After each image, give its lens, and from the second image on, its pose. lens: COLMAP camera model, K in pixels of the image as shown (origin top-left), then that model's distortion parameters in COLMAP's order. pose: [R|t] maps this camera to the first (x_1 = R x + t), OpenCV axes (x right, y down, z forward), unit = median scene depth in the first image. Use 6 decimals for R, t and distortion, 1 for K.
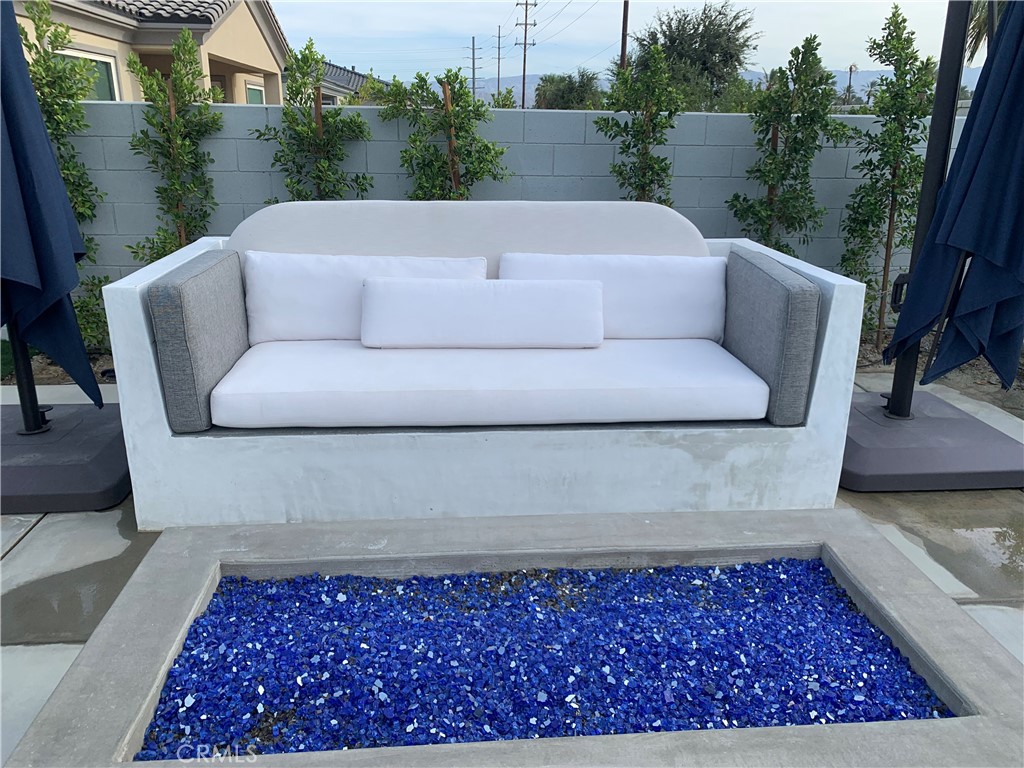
lens RADIAL K [[812.1, 0, 512.0], [0, 812.1, 384.3], [0, 0, 1]] dist [0.008547, 0.001635]
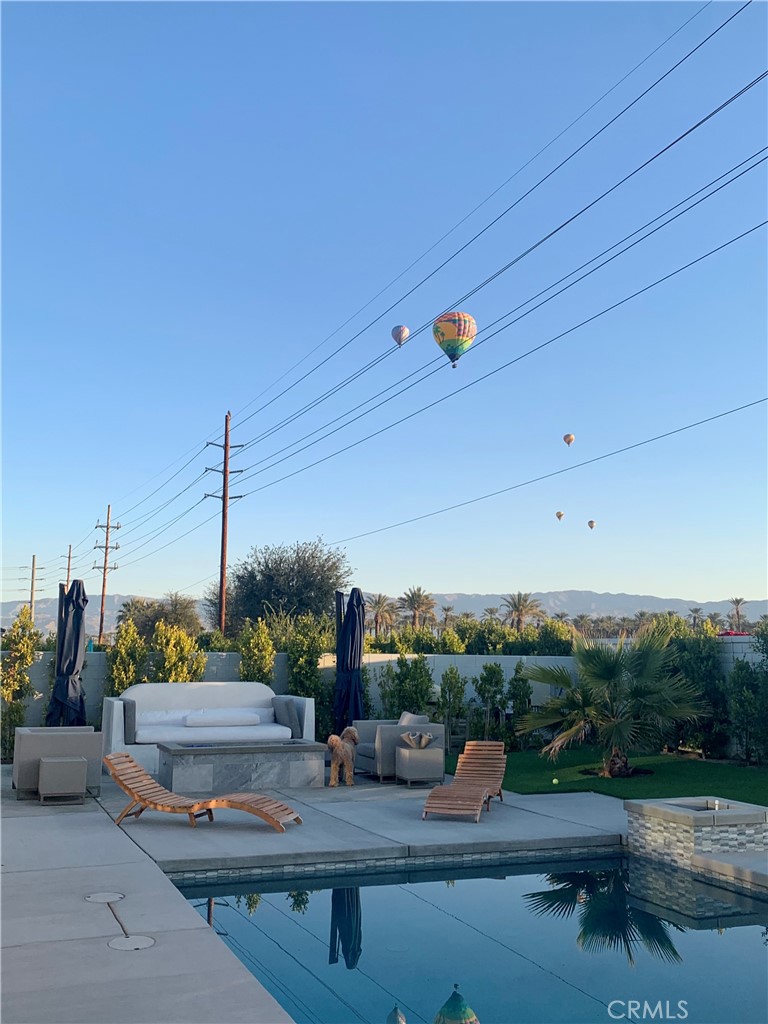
lens RADIAL K [[1079.8, 0, 384.9], [0, 1079.8, 511.1], [0, 0, 1]] dist [-0.001917, 0.000000]
pose [[0.960758, 0.022329, 0.276488, -0.046365], [0.097836, 0.905420, -0.413089, 0.086304], [-0.259562, 0.423929, 0.867705, -0.278226]]
